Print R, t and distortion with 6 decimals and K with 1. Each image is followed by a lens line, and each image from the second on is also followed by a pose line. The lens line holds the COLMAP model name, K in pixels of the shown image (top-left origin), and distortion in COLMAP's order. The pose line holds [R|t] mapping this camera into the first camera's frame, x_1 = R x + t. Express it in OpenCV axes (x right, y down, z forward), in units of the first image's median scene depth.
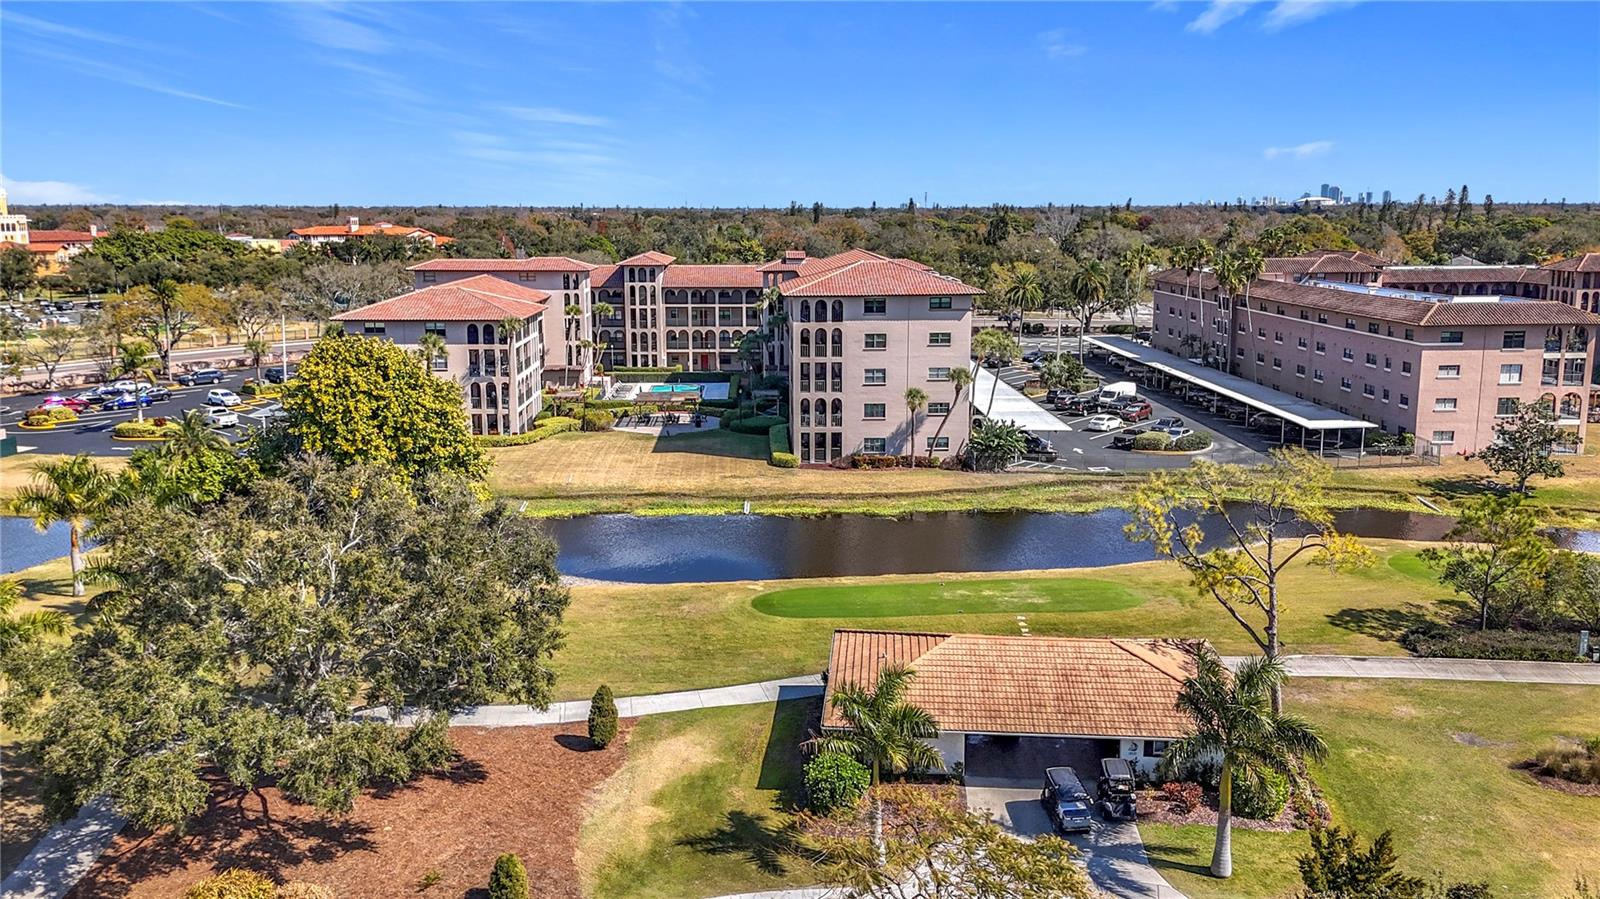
lens RADIAL K [[1203.4, 0, 801.8], [0, 1203.4, 410.7], [0, 0, 1]] dist [0.054832, -0.002873]
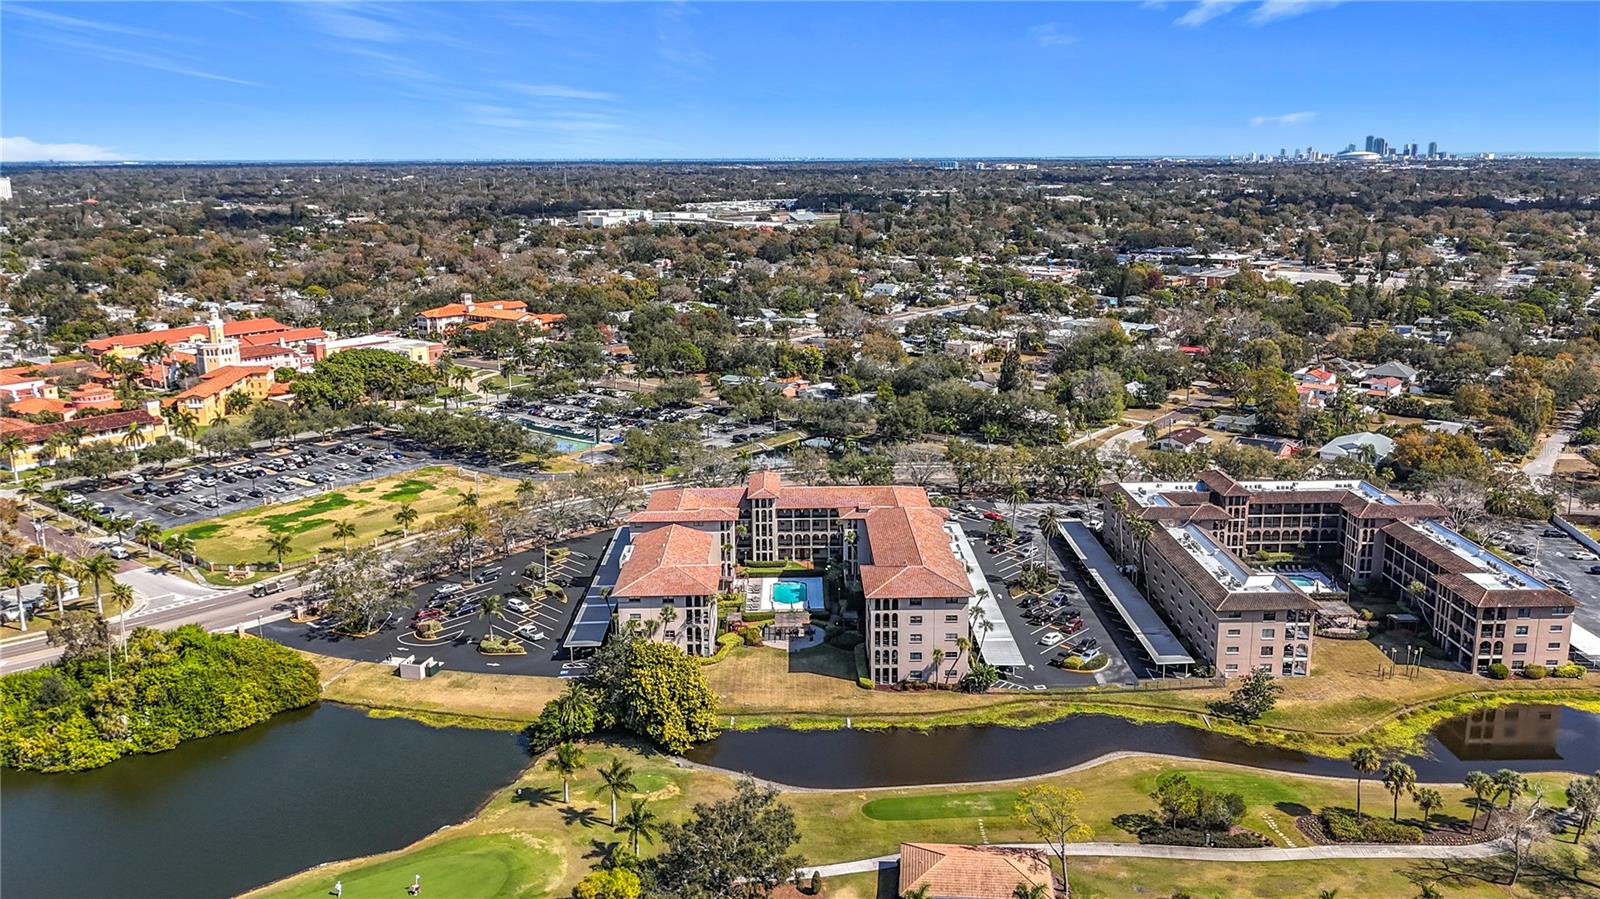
lens RADIAL K [[1203.4, 0, 801.8], [0, 1203.4, 410.7], [0, 0, 1]] dist [0.054832, -0.002873]
pose [[0.999544, -0.002791, -0.030082, -0.050468], [0.004022, 0.999153, 0.040948, -0.404330], [0.029943, -0.041050, 0.998708, -0.733448]]
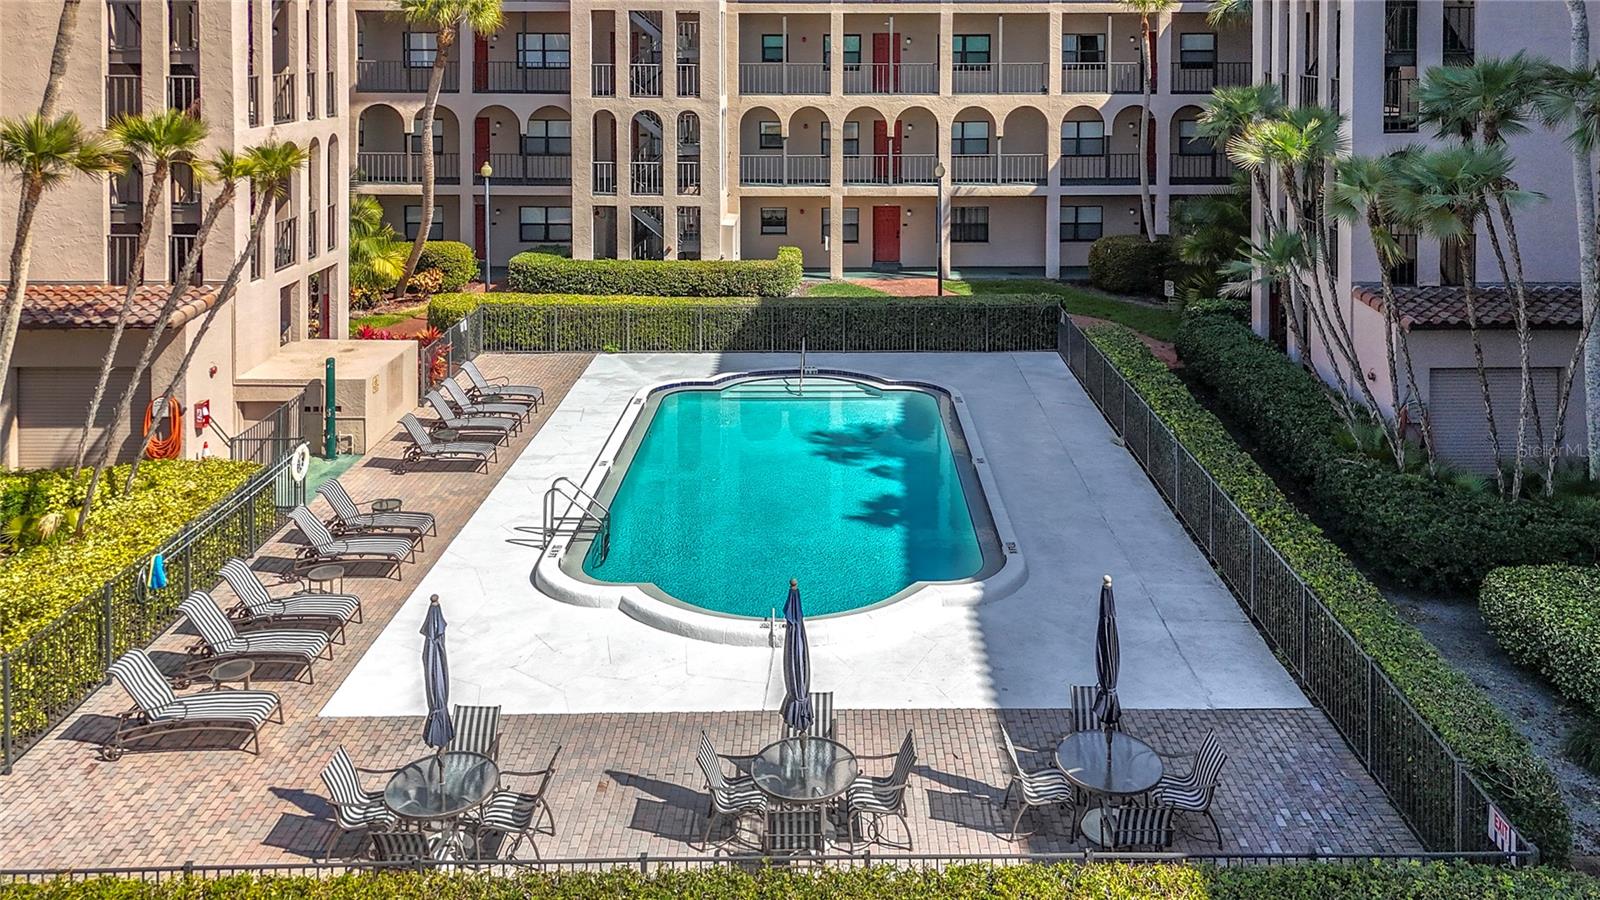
lens RADIAL K [[1247.2, 0, 802.1], [0, 1247.2, 82.2], [0, 0, 1]] dist [-0.000639, -0.000396]
pose [[0.998052, -0.002522, -0.062332, -0.118150], [-0.005988, 0.990695, -0.135967, -0.052603], [0.062095, 0.136075, 0.988751, 1.052425]]
